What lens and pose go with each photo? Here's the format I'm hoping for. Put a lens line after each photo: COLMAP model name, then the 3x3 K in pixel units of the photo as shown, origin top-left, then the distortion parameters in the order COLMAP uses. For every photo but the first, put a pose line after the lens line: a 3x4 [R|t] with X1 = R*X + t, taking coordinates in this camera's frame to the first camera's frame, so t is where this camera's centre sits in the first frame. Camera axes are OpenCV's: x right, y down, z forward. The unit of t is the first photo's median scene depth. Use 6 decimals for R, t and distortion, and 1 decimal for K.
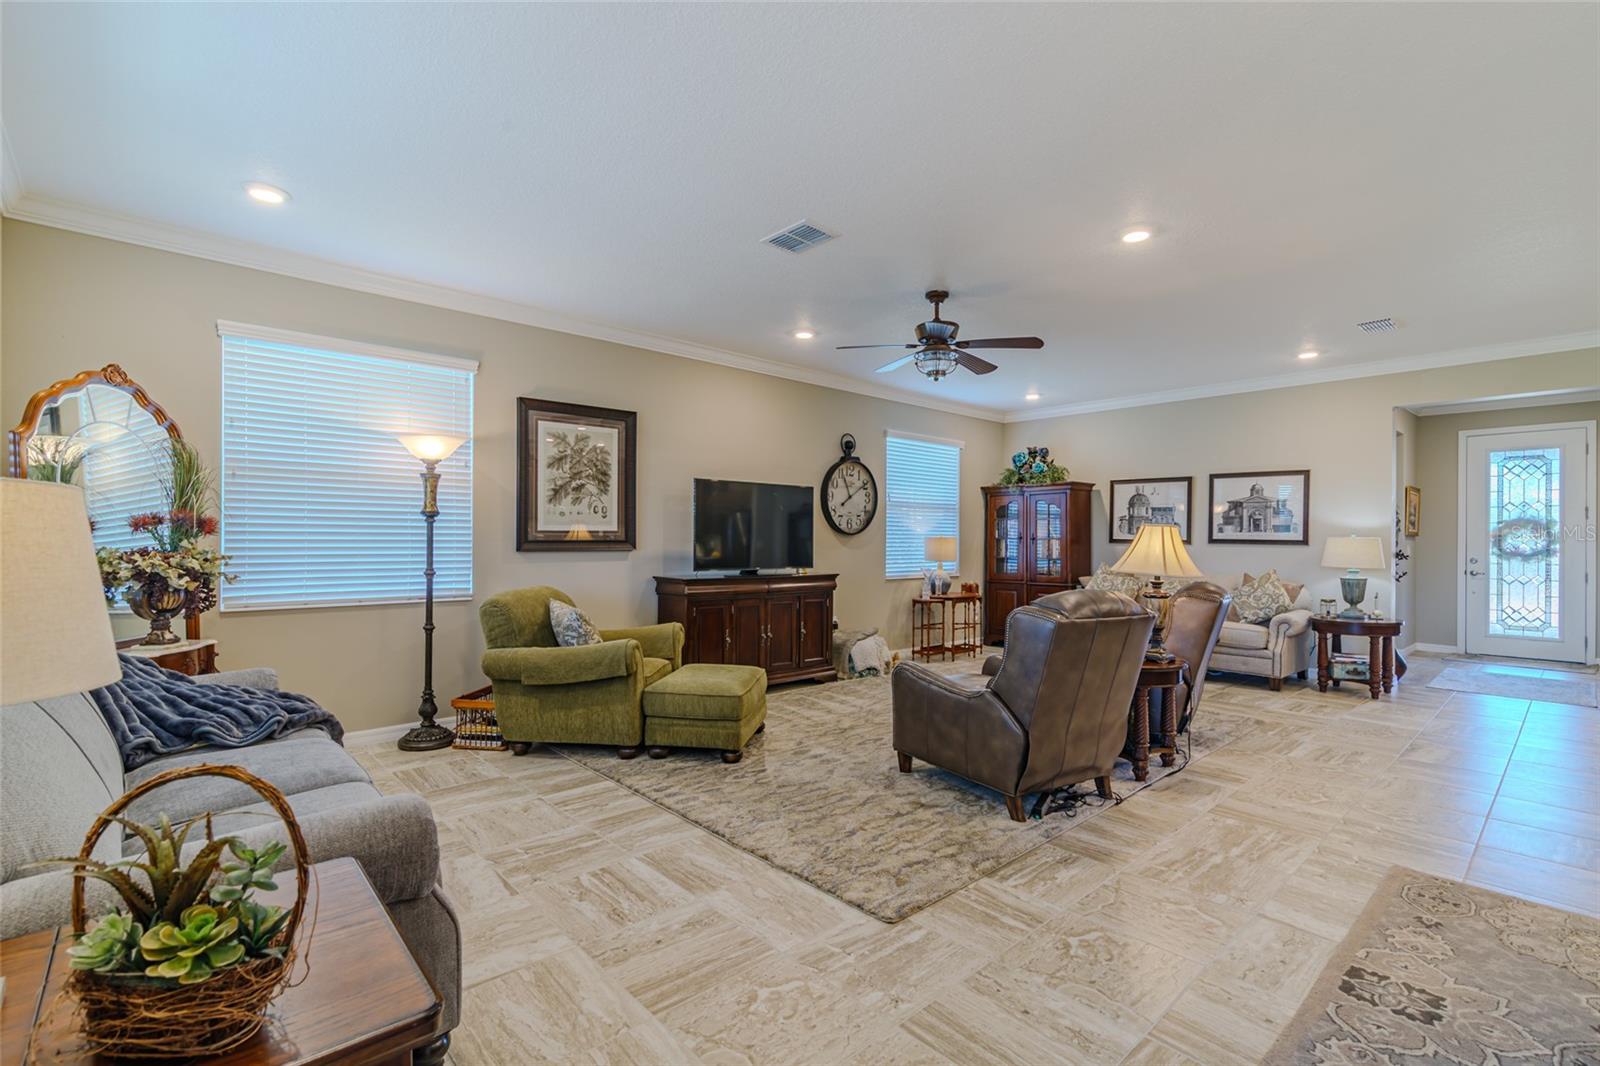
lens RADIAL K [[726.2, 0, 797.4], [0, 726.2, 538.8], [0, 0, 1]] dist [0.000971, -0.000628]
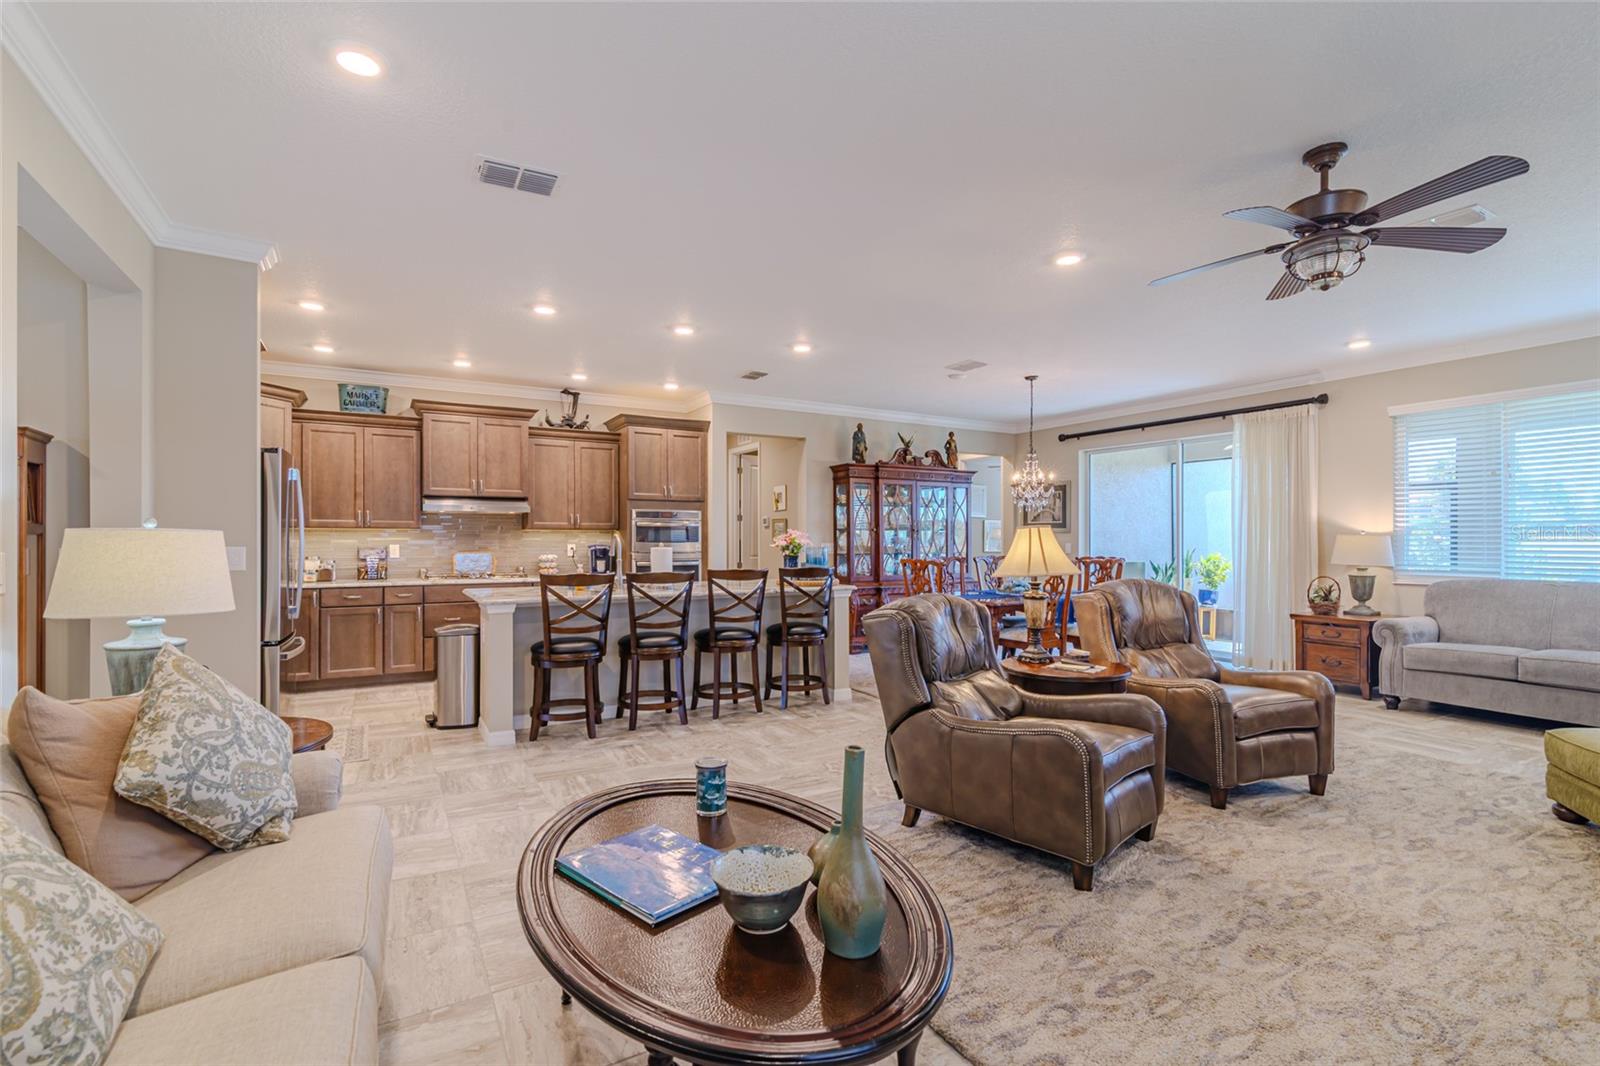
lens RADIAL K [[726.2, 0, 797.4], [0, 726.2, 538.8], [0, 0, 1]] dist [0.000971, -0.000628]
pose [[-0.977378, -0.006132, 0.211412, 0.432386], [-0.006556, 0.999978, -0.001306, 0.000647], [-0.211400, -0.002662, -0.977396, 1.470670]]
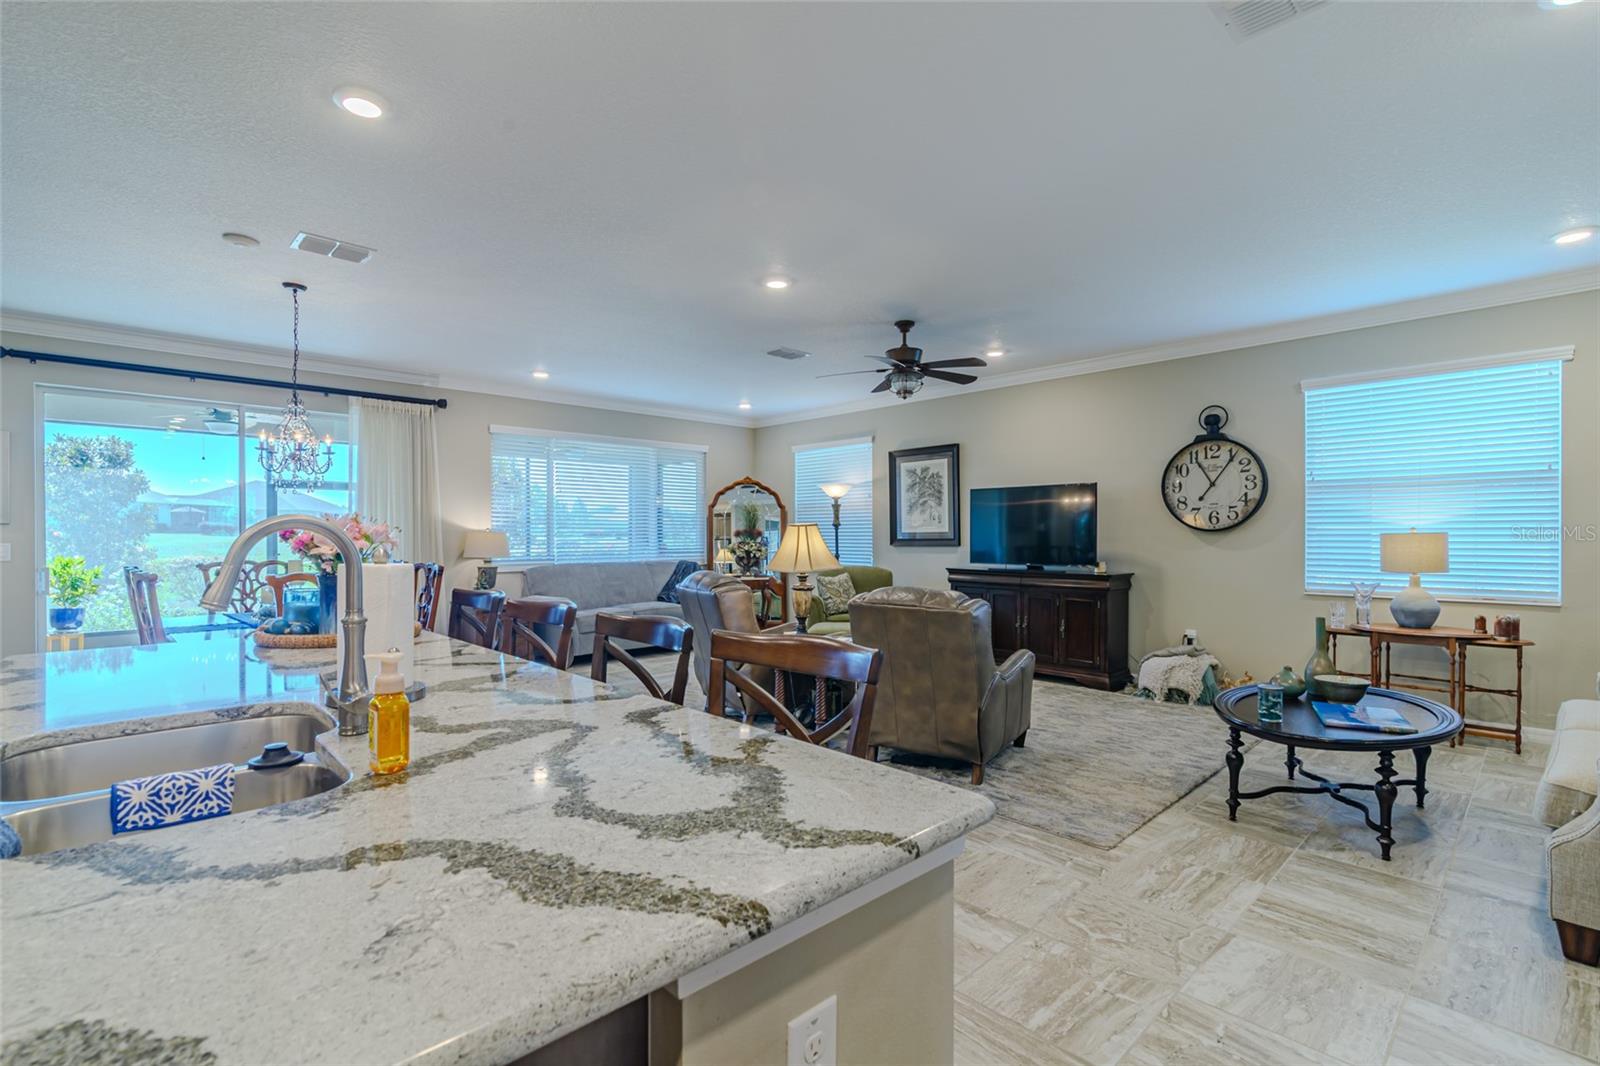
lens RADIAL K [[719.1, 0, 802.4], [0, 719.1, 537.8], [0, 0, 1]] dist [-0.000653, -0.000309]
pose [[0.035537, -0.002450, -0.999365, 1.137303], [0.003050, 0.999993, -0.002343, 0.003032], [0.999364, -0.002965, 0.035544, 0.685112]]
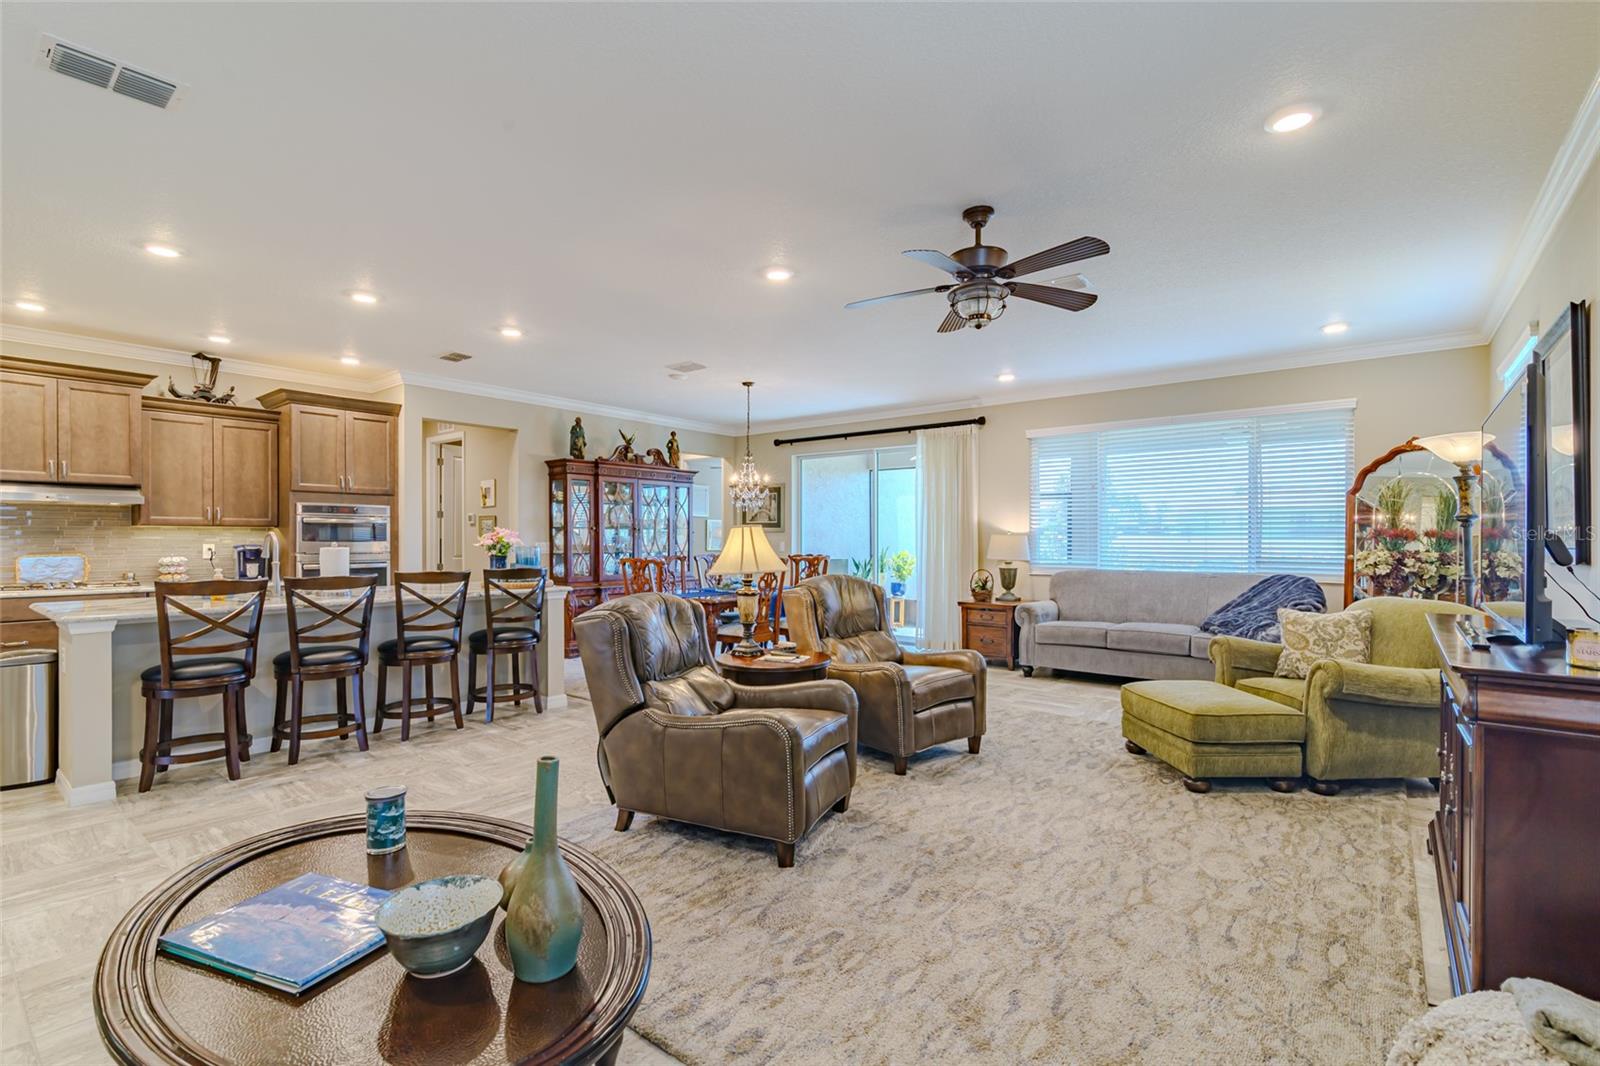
lens RADIAL K [[726.2, 0, 797.4], [0, 726.2, 538.8], [0, 0, 1]] dist [0.000971, -0.000628]
pose [[-0.987207, -0.006659, -0.159303, 0.423245], [-0.006378, 0.999977, -0.002274, 0.000647], [0.159314, -0.001229, -0.987227, 1.468212]]
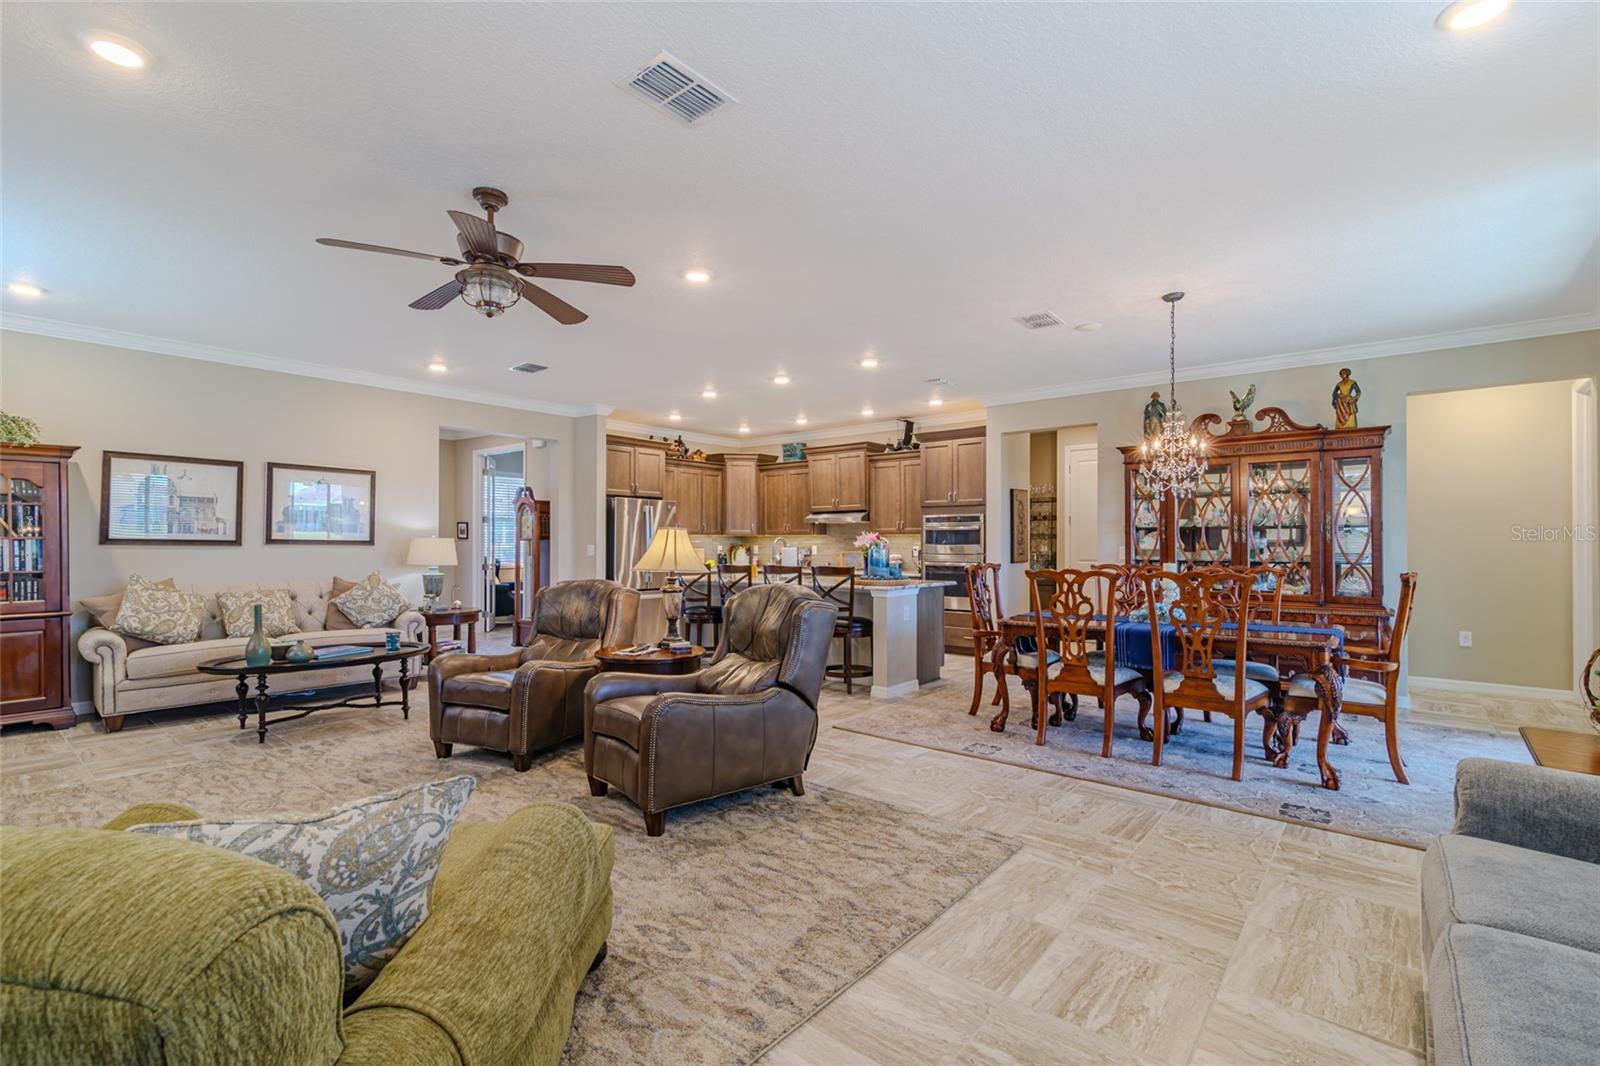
lens RADIAL K [[726.2, 0, 797.4], [0, 726.2, 538.8], [0, 0, 1]] dist [0.000971, -0.000628]
pose [[-0.141606, 0.000877, 0.989923, -0.474192], [-0.003763, 0.999992, -0.001424, -0.001357], [-0.989916, -0.003927, -0.141601, 0.691921]]
